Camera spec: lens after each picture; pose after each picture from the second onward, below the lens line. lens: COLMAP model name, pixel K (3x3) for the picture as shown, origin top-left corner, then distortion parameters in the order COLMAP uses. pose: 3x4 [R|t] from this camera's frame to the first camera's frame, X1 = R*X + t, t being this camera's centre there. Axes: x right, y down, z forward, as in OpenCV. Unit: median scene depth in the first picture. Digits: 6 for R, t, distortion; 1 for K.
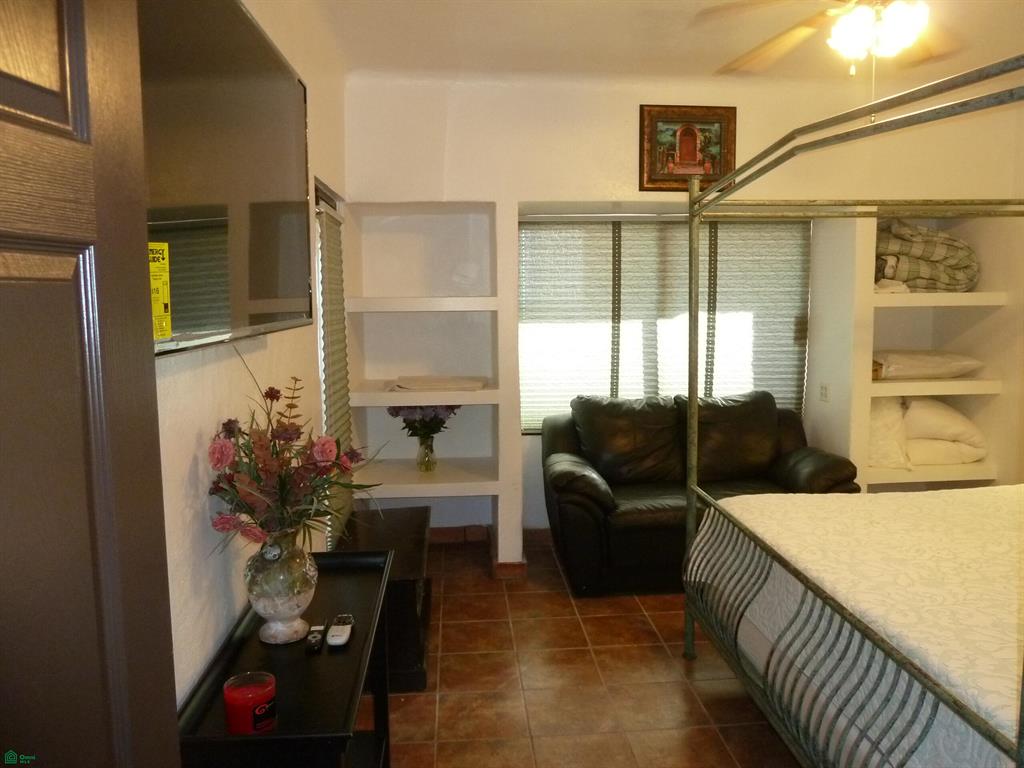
lens RADIAL K [[758.6, 0, 519.8], [0, 758.6, 381.6], [0, 0, 1]] dist [-0.043172, 0.009509]
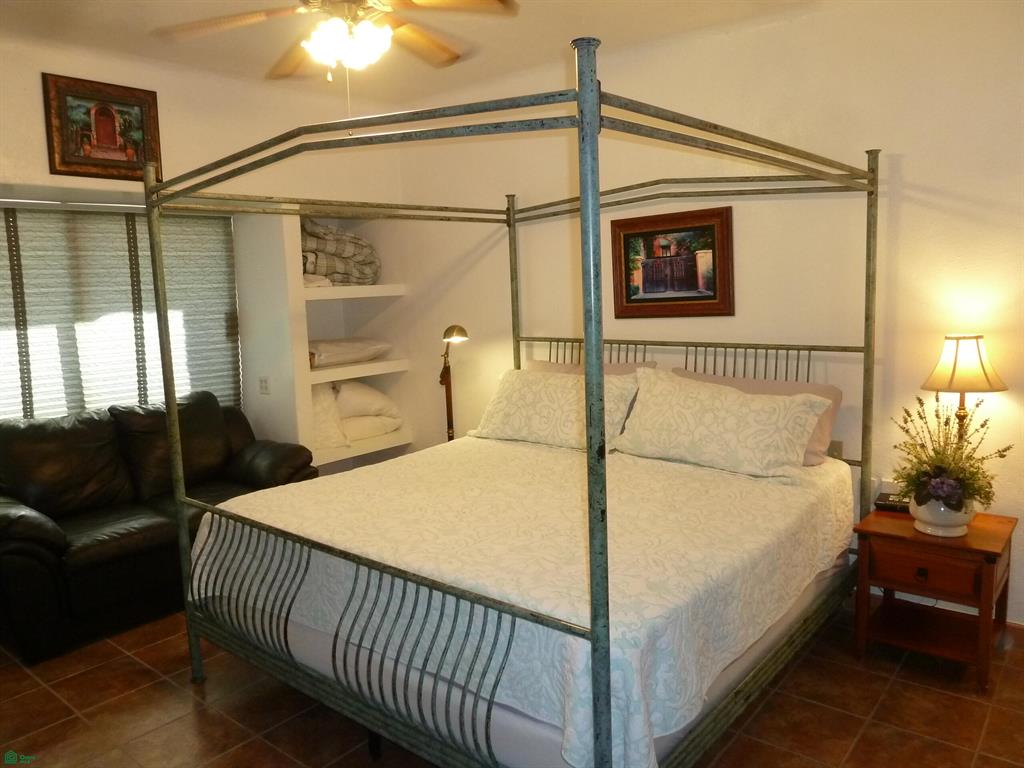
lens RADIAL K [[758.6, 0, 515.6], [0, 758.6, 380.0], [0, 0, 1]] dist [-0.043172, 0.009509]
pose [[0.693054, -0.102613, 0.713545, -0.096221], [0.101447, 0.993850, 0.044389, -0.004278], [-0.713712, 0.041623, 0.699202, 0.042635]]
